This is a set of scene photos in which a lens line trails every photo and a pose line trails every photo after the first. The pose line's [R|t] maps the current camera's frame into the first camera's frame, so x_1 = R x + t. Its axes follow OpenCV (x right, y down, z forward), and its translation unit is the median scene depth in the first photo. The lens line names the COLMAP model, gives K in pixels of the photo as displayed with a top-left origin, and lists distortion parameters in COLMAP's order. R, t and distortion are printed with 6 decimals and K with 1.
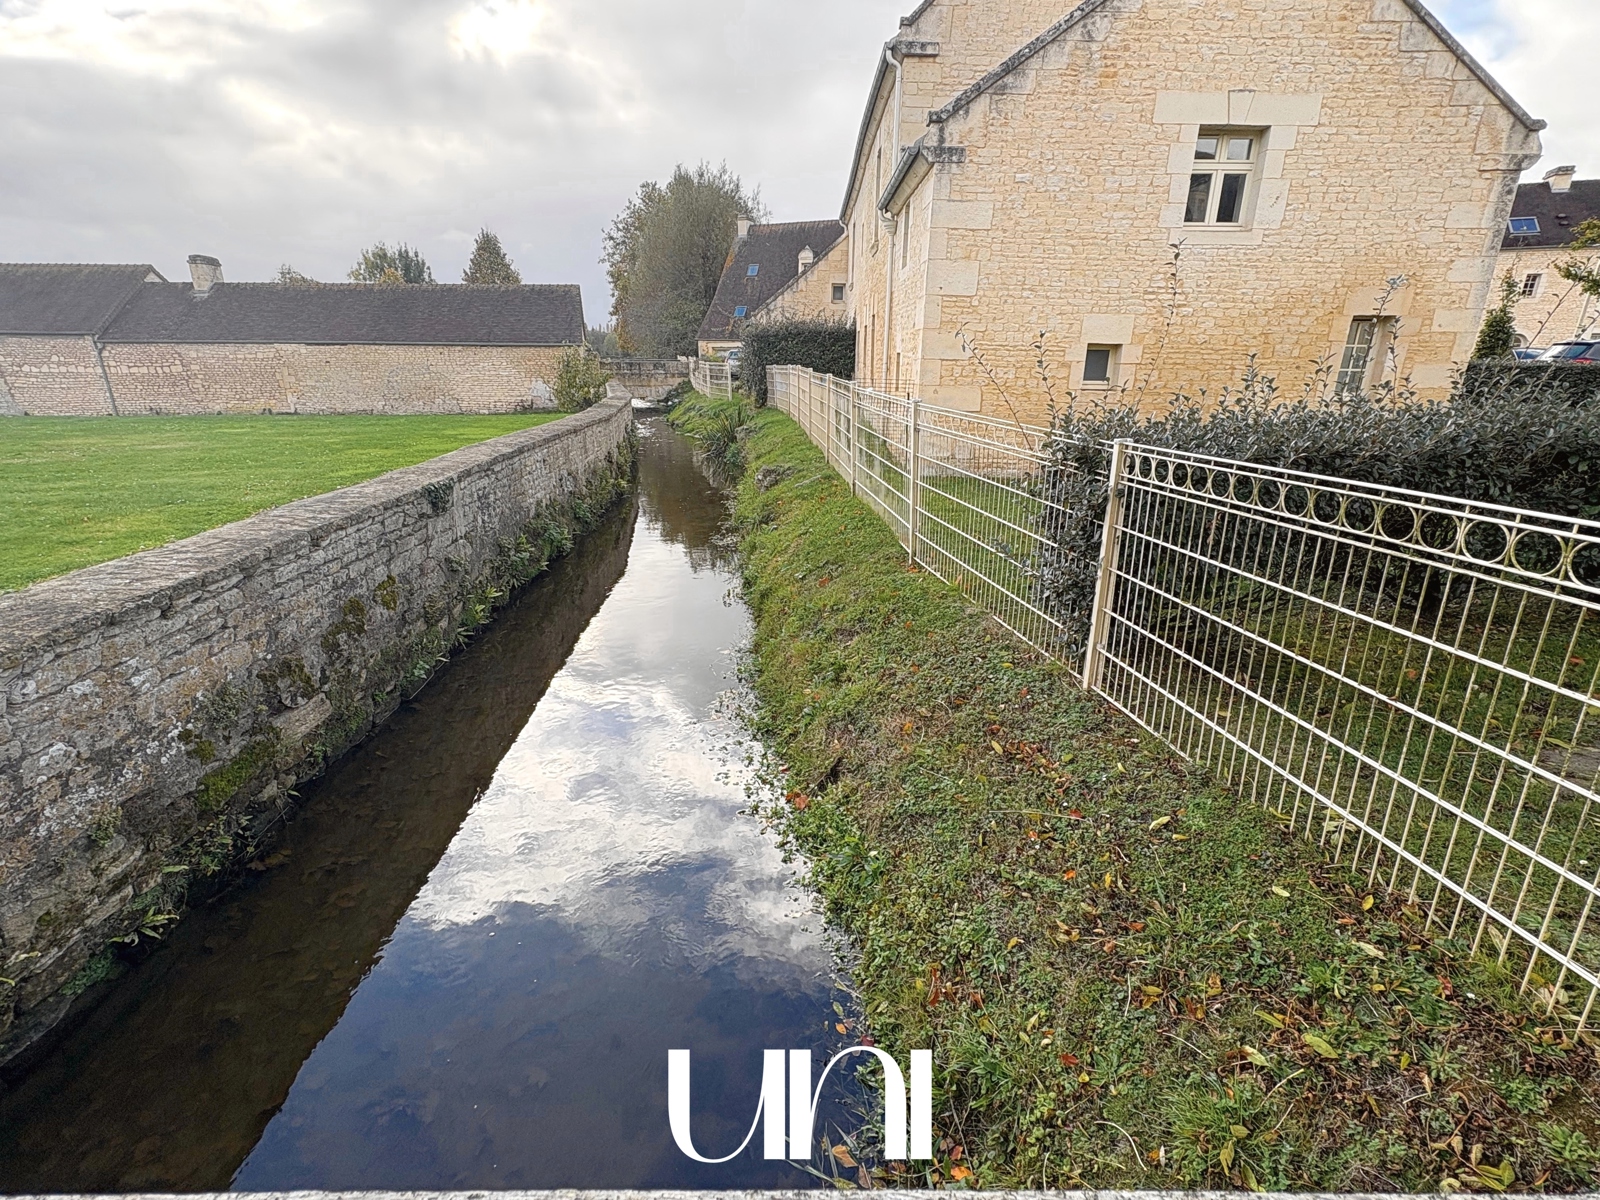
lens RADIAL K [[761.9, 0, 800.0], [0, 761.9, 600.0], [0, 0, 1]] dist [-0.001611, -0.000274]
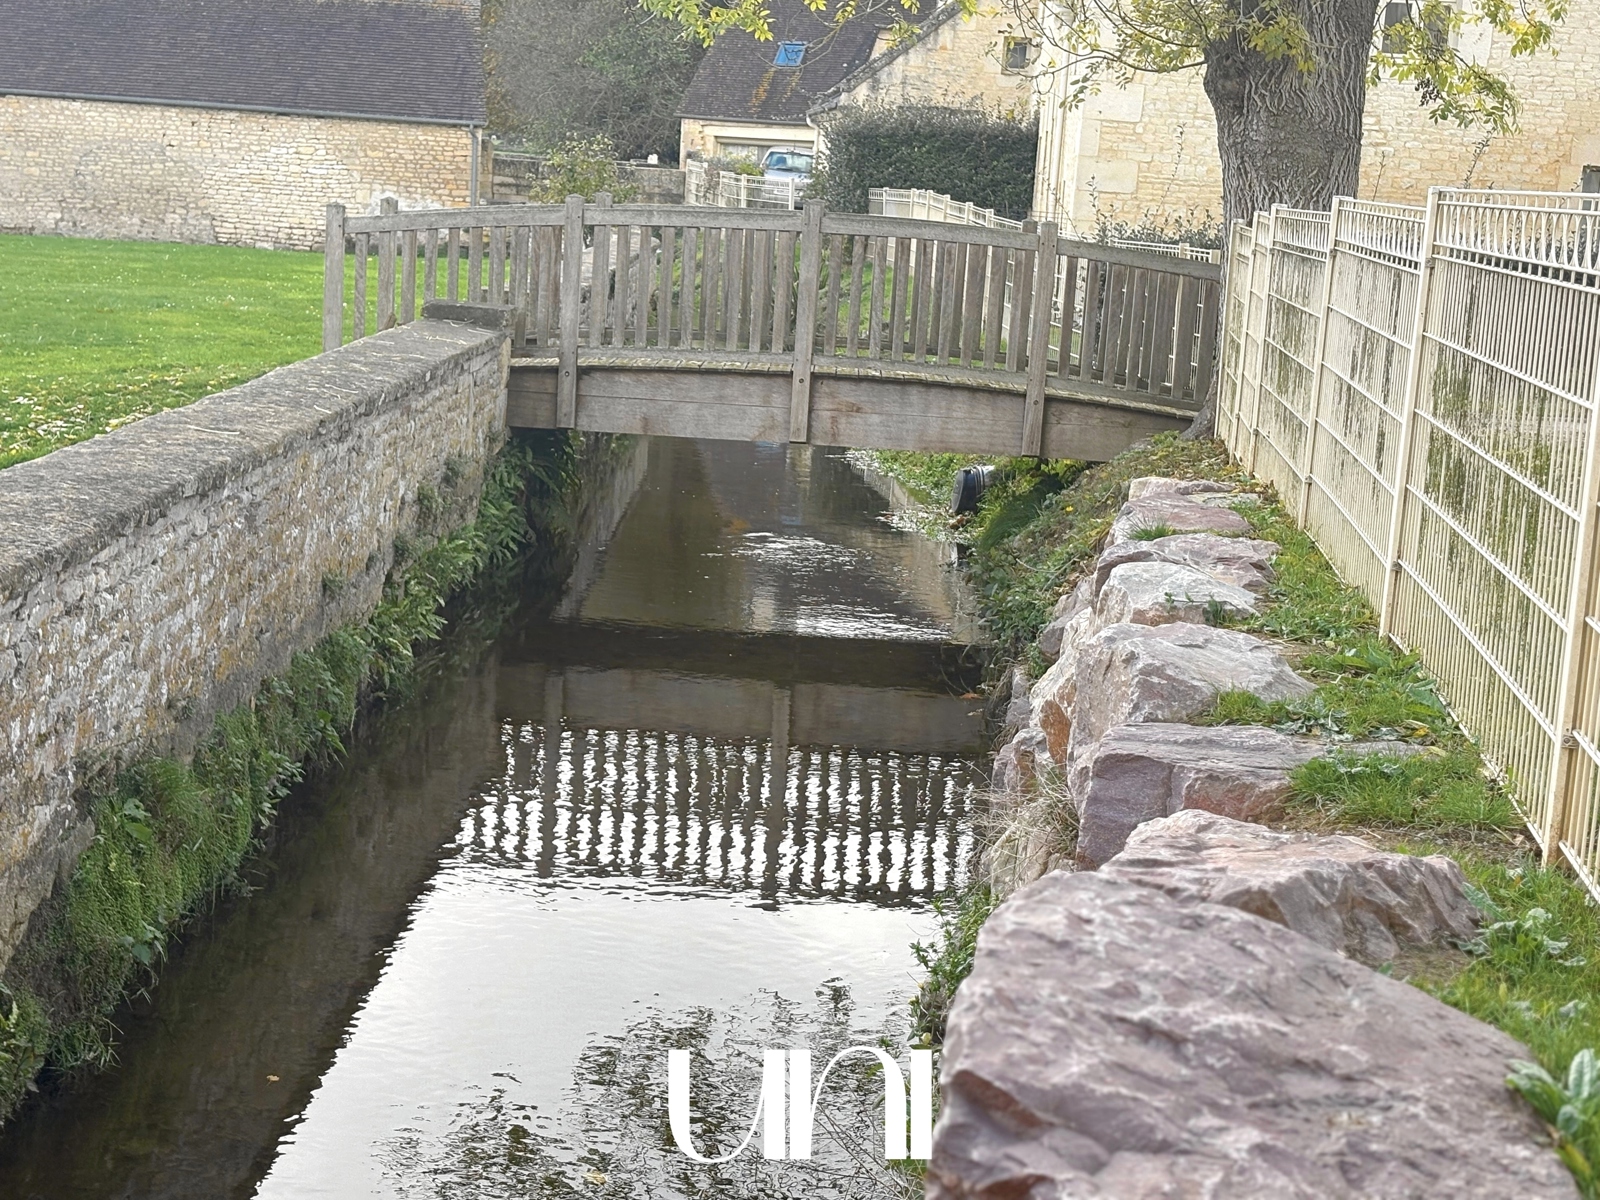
lens RADIAL K [[2580.6, 0, 800.0], [0, 2580.6, 600.0], [0, 0, 1]] dist [0.070436, 0.014707]
pose [[0.997100, 0.063579, -0.041822, 0.001458], [-0.068856, 0.987753, -0.140007, 0.208778], [0.032409, 0.142481, 0.989267, -0.669554]]
